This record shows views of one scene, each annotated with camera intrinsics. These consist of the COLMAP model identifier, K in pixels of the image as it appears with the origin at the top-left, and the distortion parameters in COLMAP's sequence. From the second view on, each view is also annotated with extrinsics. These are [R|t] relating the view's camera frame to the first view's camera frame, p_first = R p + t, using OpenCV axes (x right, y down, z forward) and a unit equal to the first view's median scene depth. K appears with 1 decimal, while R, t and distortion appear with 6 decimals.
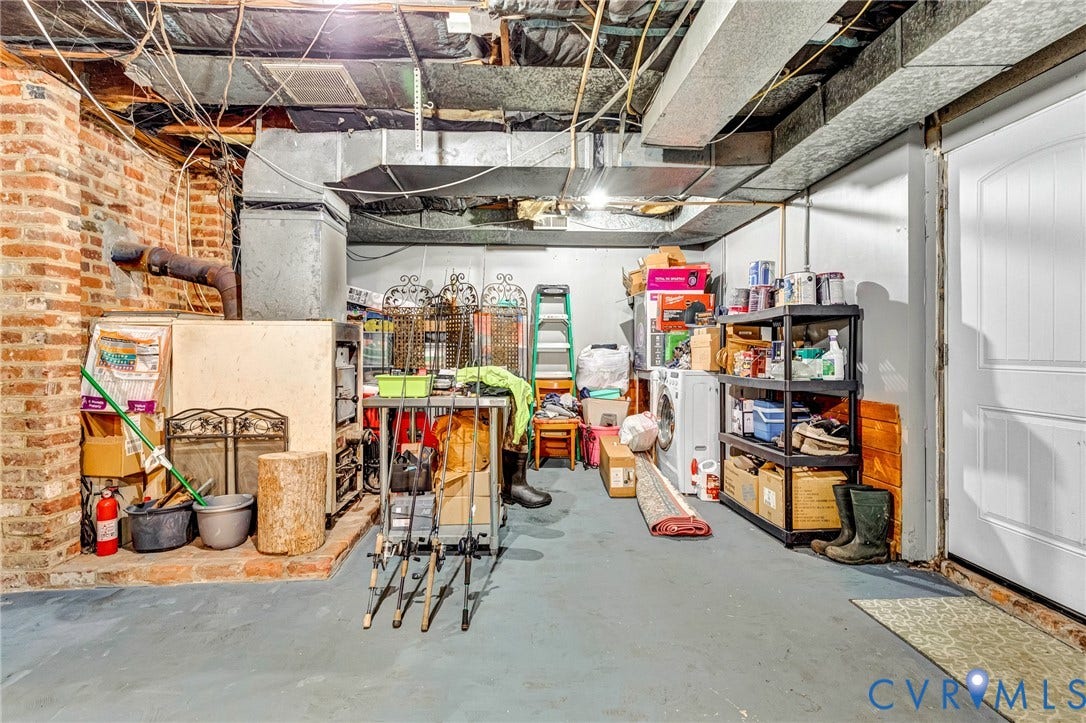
lens RADIAL K [[526.9, 0, 545.9], [0, 526.9, 354.9], [0, 0, 1]] dist [0.006921, 0.000973]
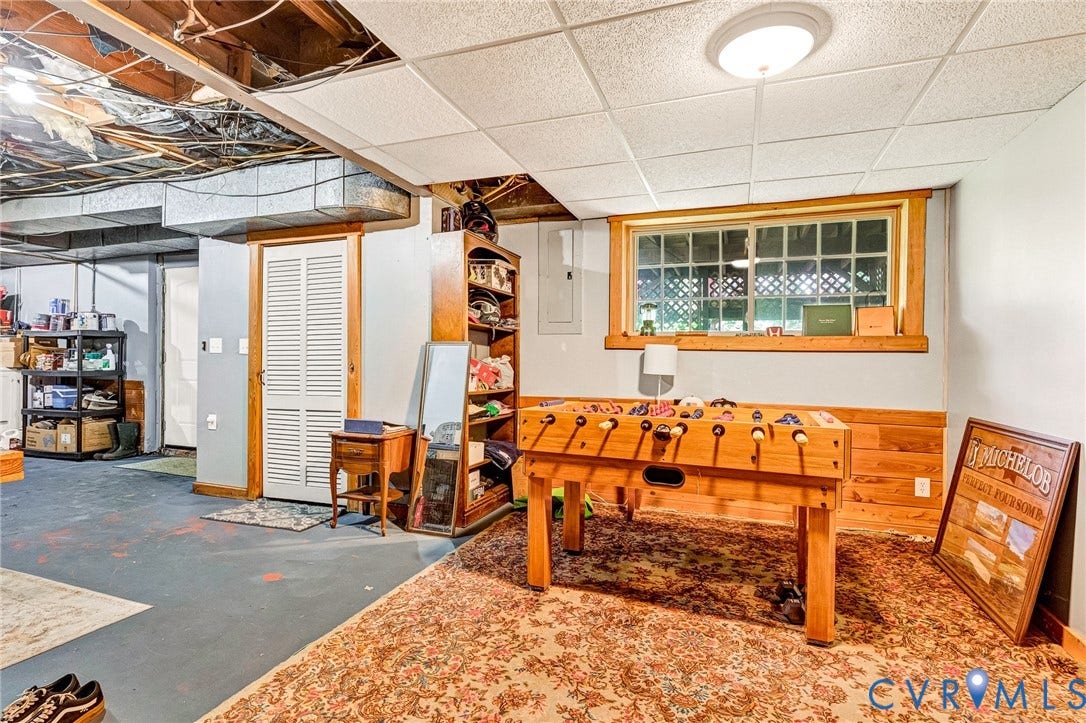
lens RADIAL K [[526.9, 0, 547.5], [0, 526.9, 356.8], [0, 0, 1]] dist [0.006921, 0.000973]
pose [[0.398465, 0.008021, 0.917148, -0.570501], [-0.004908, 0.999966, -0.006613, 0.003902], [-0.917170, -0.001867, 0.398491, -1.197593]]
